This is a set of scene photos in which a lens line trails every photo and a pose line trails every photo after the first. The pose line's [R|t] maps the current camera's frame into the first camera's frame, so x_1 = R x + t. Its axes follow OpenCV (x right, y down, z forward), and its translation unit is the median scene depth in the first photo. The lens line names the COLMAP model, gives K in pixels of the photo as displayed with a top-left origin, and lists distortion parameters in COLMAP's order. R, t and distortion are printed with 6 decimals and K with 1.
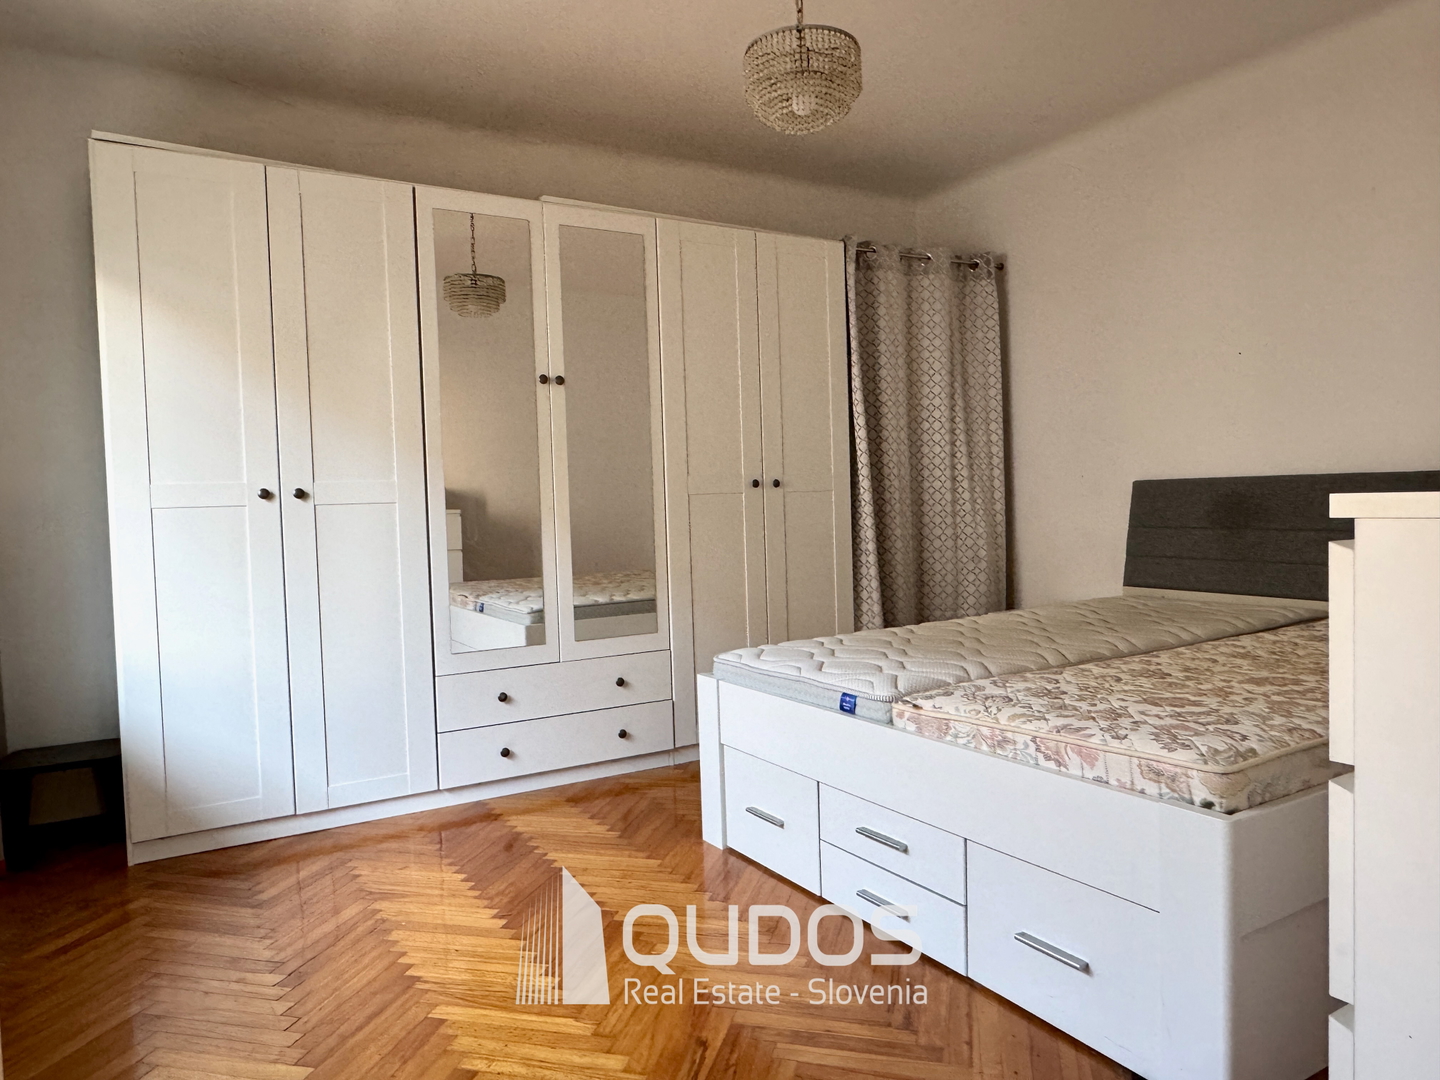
lens RADIAL K [[971.8, 0, 722.3], [0, 971.8, 539.3], [0, 0, 1]] dist [-0.006690, -0.000600]
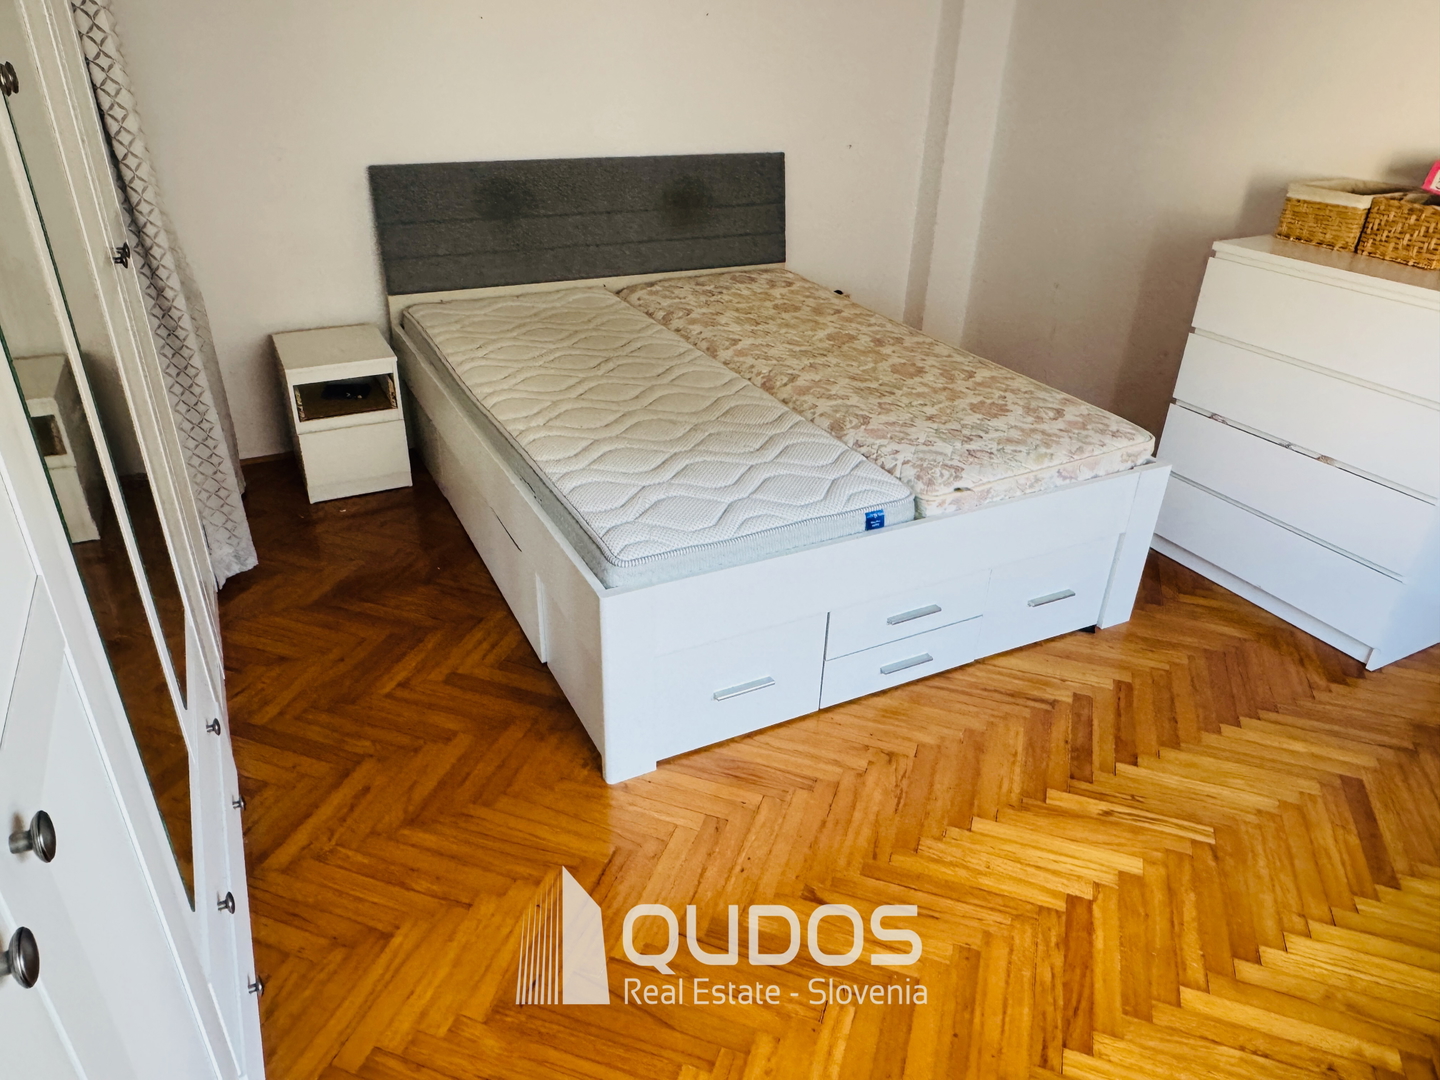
lens RADIAL K [[971.8, 0, 719.8], [0, 971.8, 541.1], [0, 0, 1]] dist [-0.006690, -0.000600]
pose [[0.080040, -0.453121, 0.887848, -0.763332], [0.013168, 0.891109, 0.453598, -0.256908], [-0.996705, -0.024615, 0.077291, 1.100338]]
